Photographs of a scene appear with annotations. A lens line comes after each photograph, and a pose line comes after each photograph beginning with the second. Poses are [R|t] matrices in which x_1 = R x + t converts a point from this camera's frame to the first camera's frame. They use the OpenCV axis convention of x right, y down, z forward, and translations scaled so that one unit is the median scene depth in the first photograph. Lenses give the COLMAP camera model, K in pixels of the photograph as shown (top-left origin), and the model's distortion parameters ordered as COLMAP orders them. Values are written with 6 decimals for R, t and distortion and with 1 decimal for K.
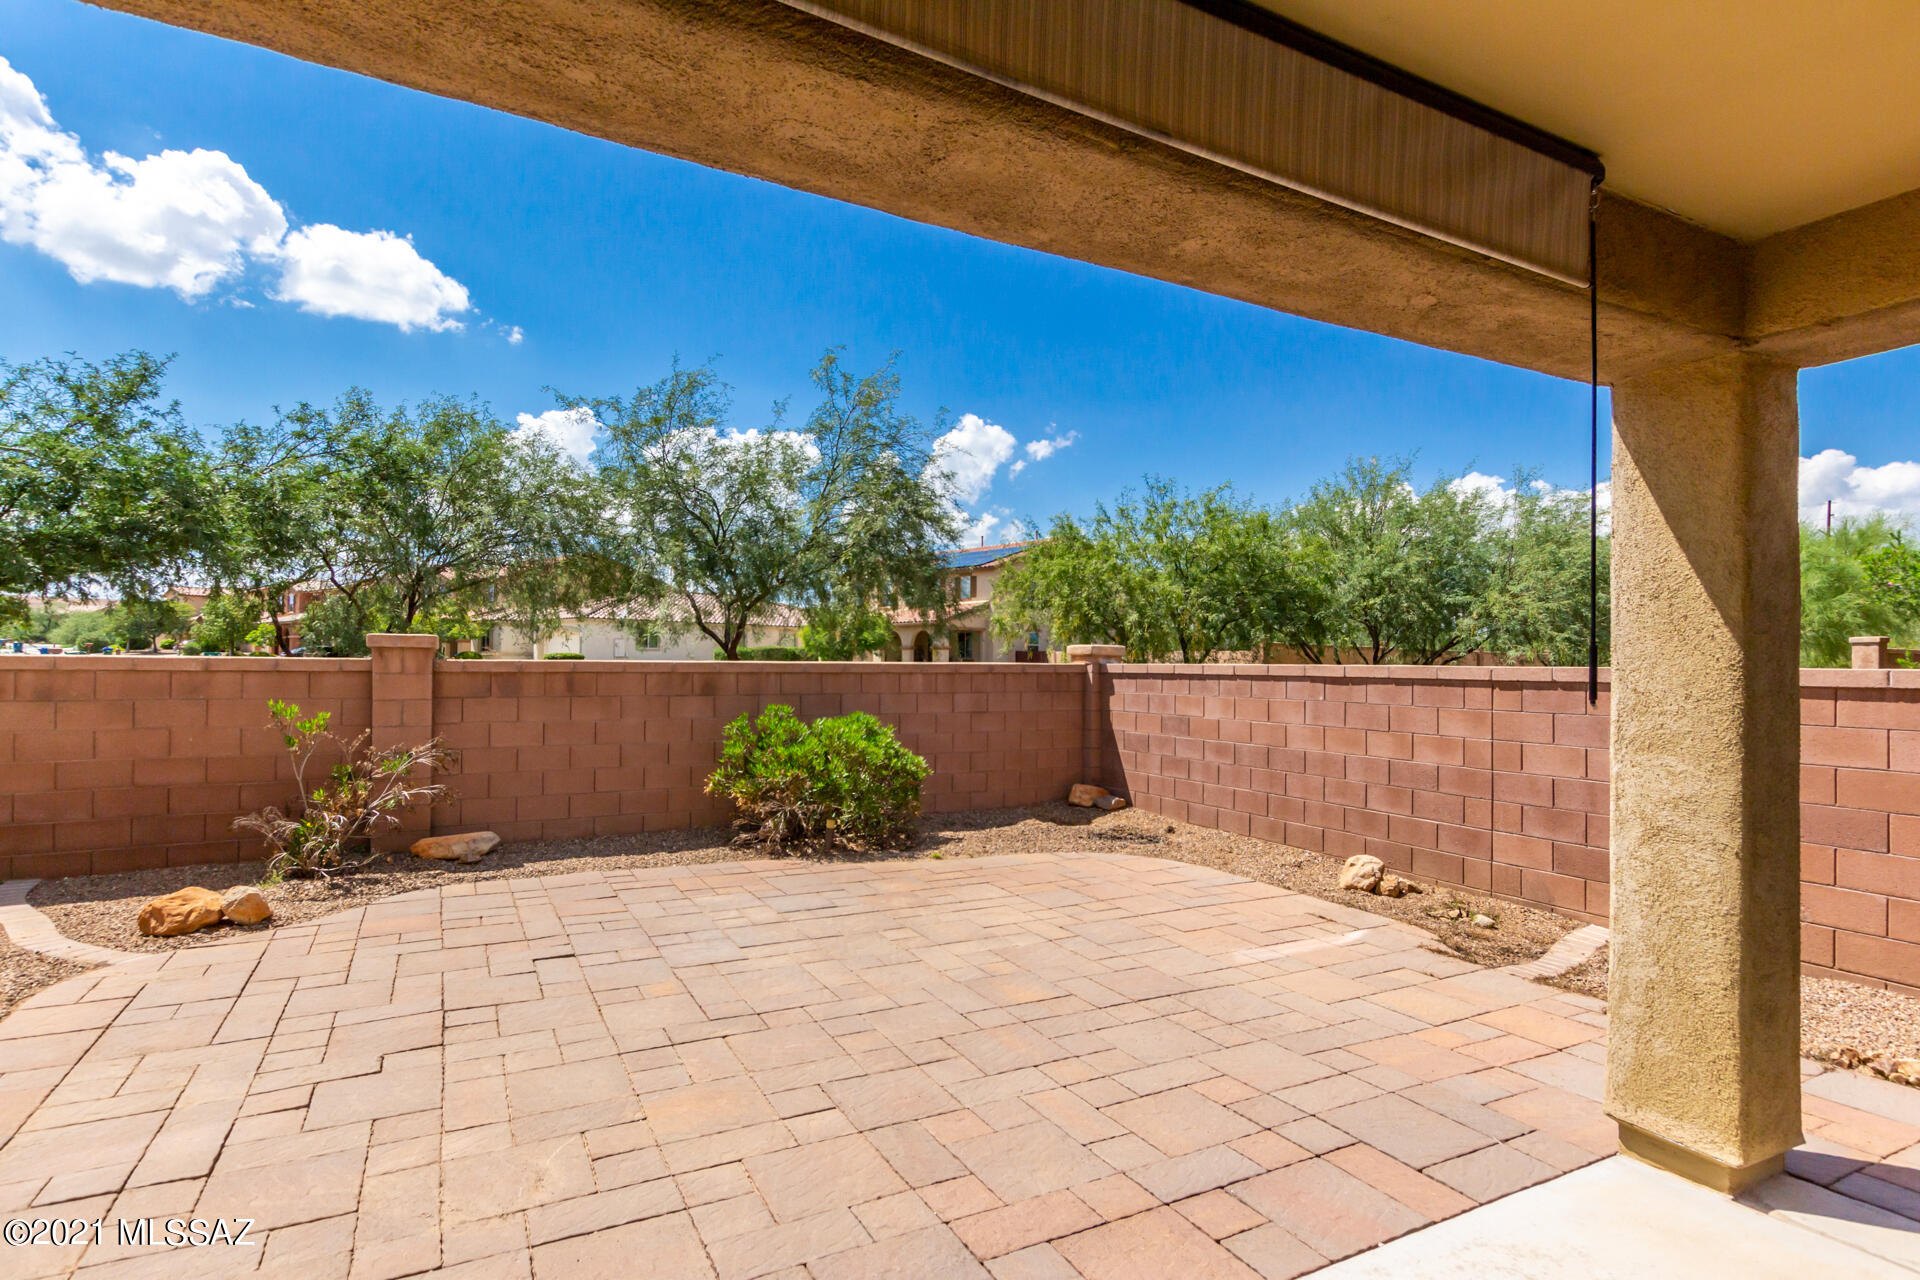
lens RADIAL K [[934.3, 0, 933.4], [0, 934.3, 660.8], [0, 0, 1]] dist [0.000923, -0.000930]
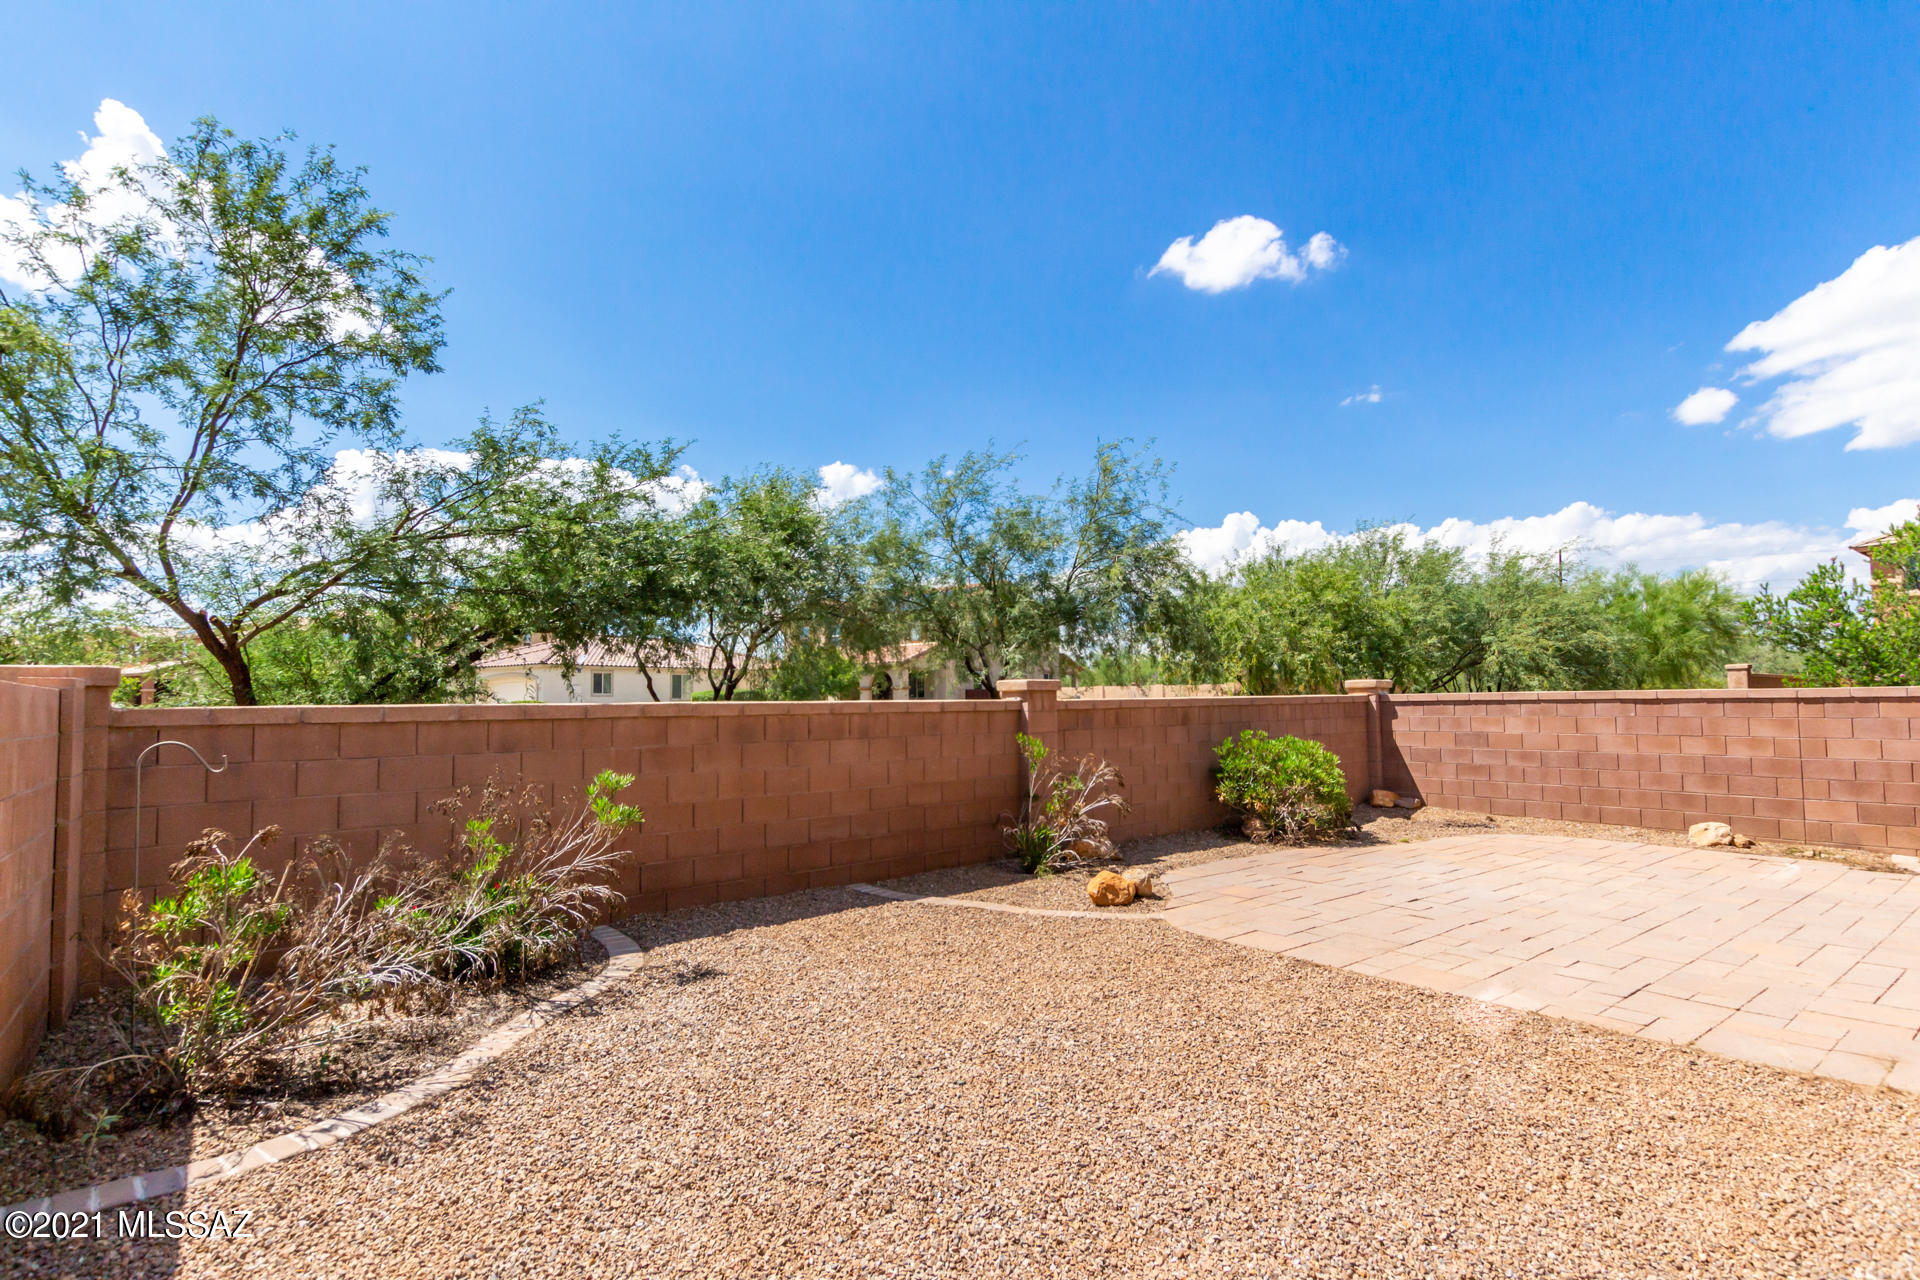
lens RADIAL K [[934.3, 0, 933.4], [0, 934.3, 660.8], [0, 0, 1]] dist [0.000923, -0.000930]
pose [[0.983664, -0.013799, 0.179486, -0.797490], [0.021291, 0.998977, -0.039886, -0.005923], [-0.178752, 0.043056, 0.982952, -0.170708]]
